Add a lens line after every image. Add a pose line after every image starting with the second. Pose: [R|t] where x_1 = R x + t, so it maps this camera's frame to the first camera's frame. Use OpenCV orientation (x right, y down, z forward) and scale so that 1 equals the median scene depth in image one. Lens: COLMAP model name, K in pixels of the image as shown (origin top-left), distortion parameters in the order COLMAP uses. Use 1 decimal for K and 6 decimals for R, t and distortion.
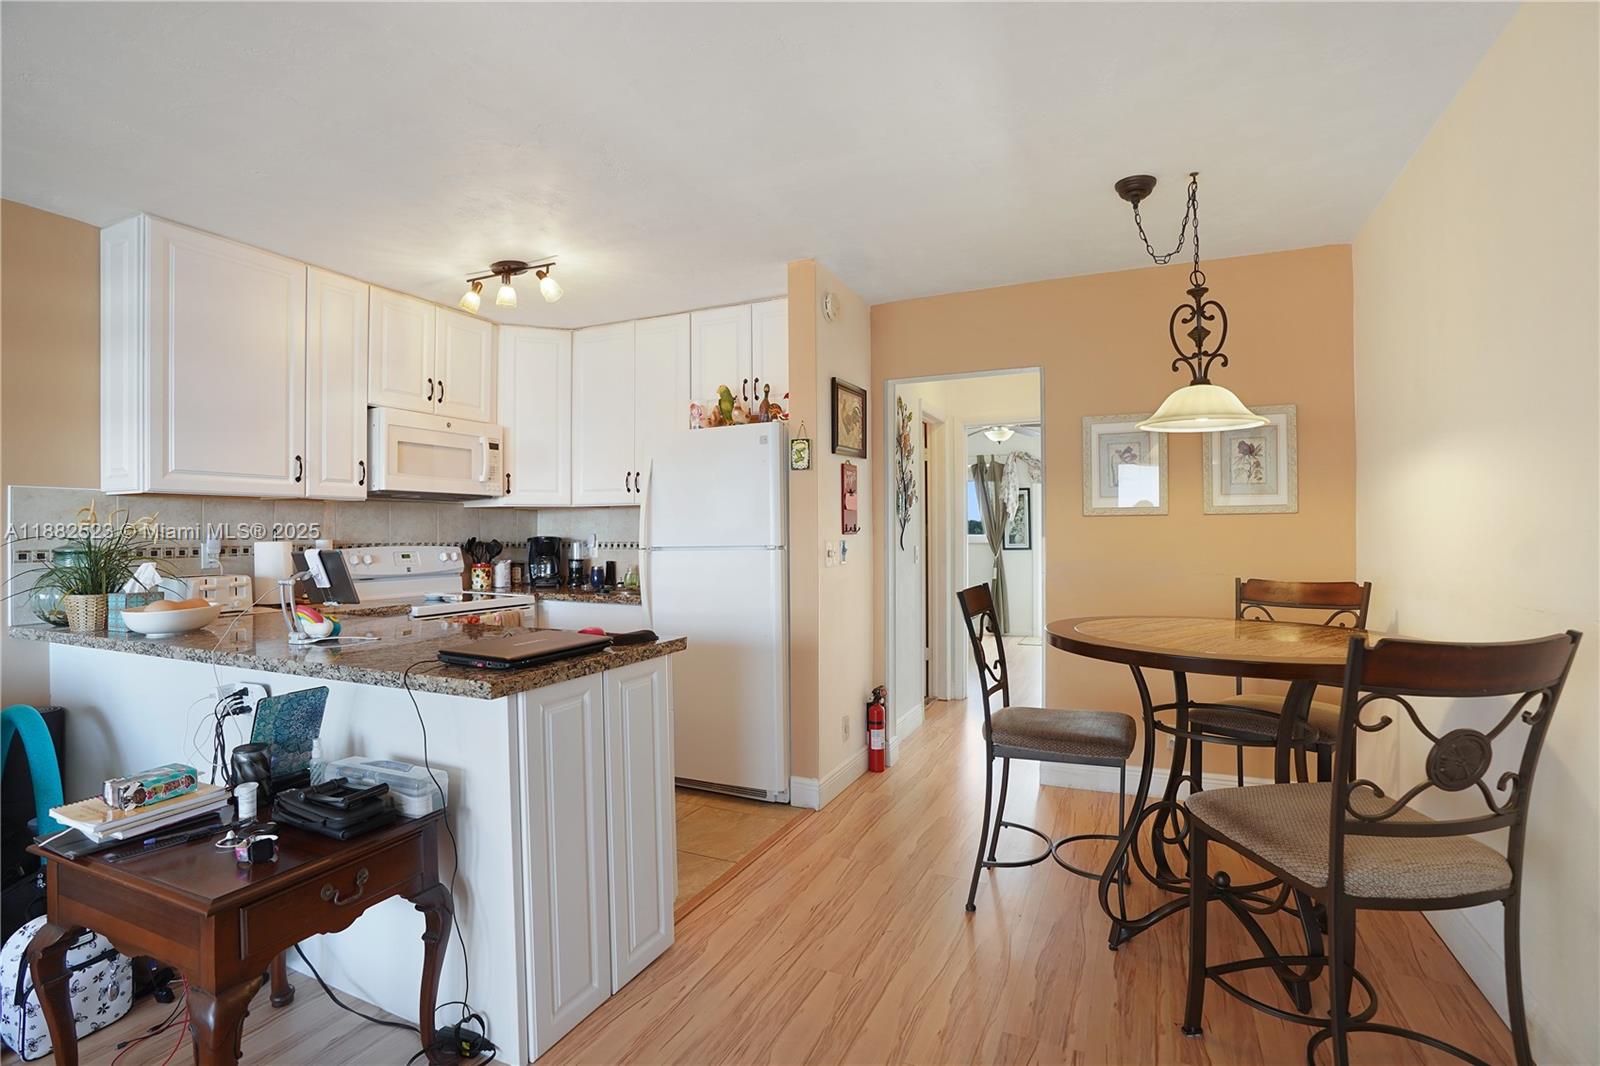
lens RADIAL K [[739.3, 0, 785.7], [0, 739.3, 520.9], [0, 0, 1]] dist [-0.046942, 0.000410]
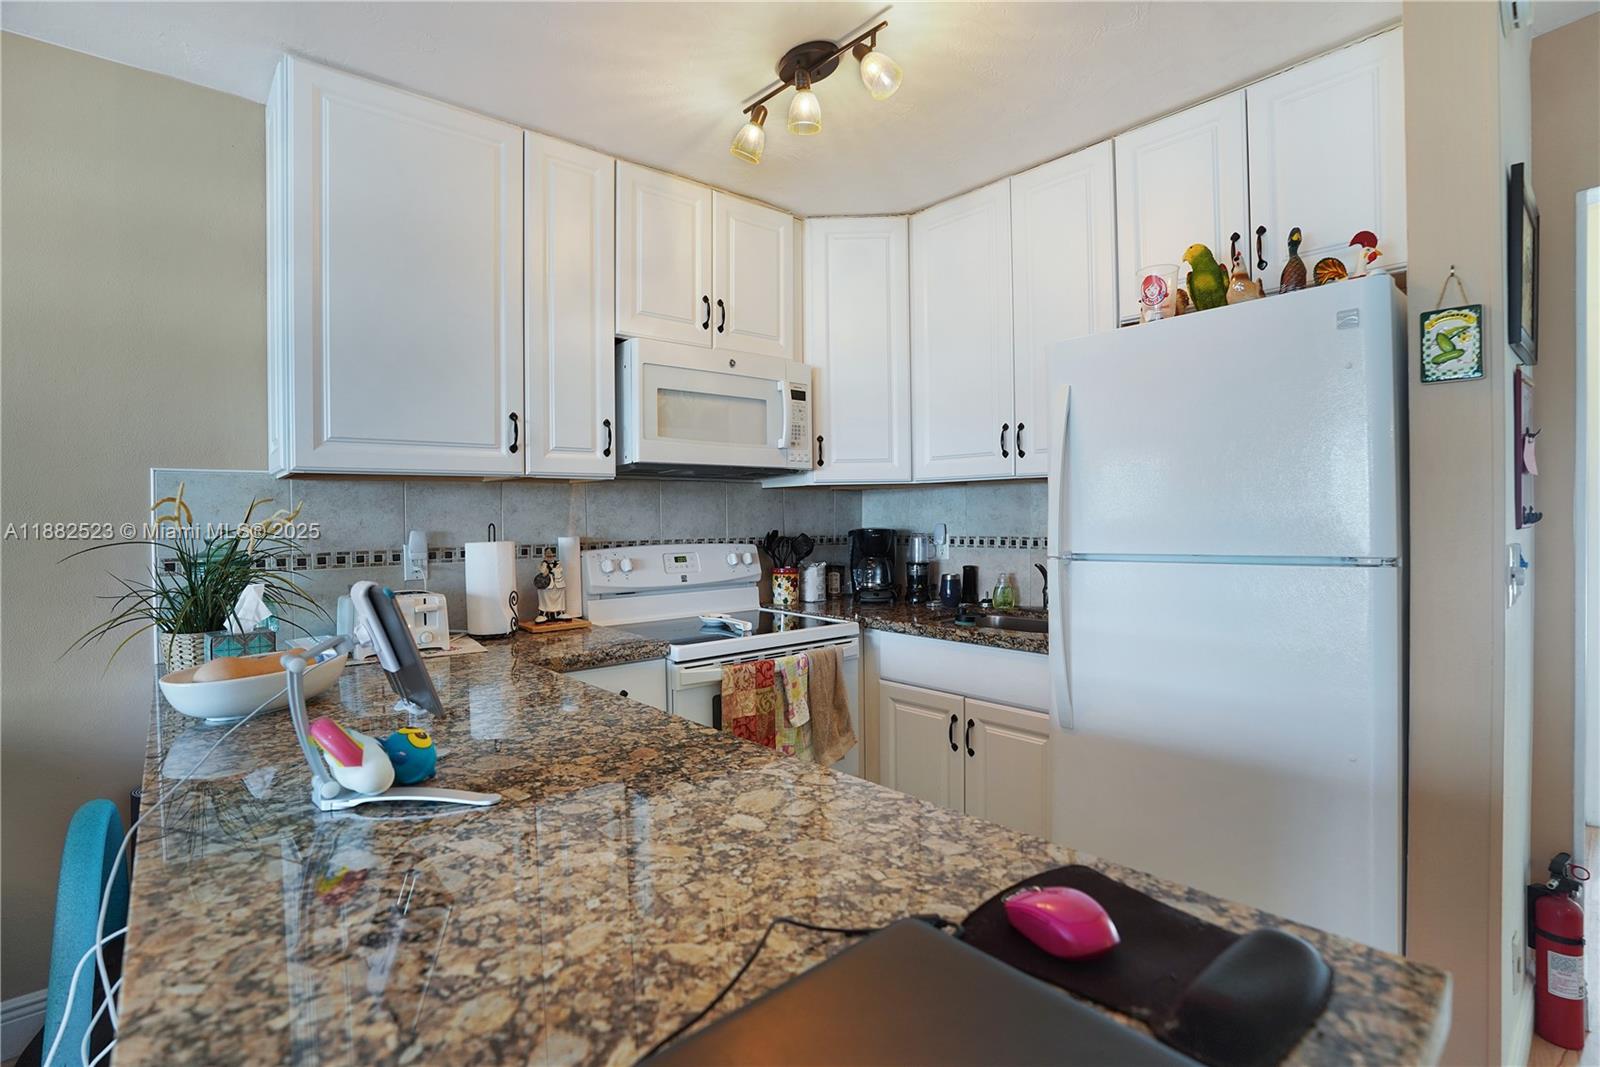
lens RADIAL K [[760.0, 0, 799.6], [0, 760.0, 542.6], [0, 0, 1]] dist [-0.023279, 0.000319]
pose [[0.918710, 0.007394, -0.394864, -0.128561], [0.013554, 0.998645, 0.050237, -0.002311], [0.394701, -0.051505, 0.917365, 0.376526]]
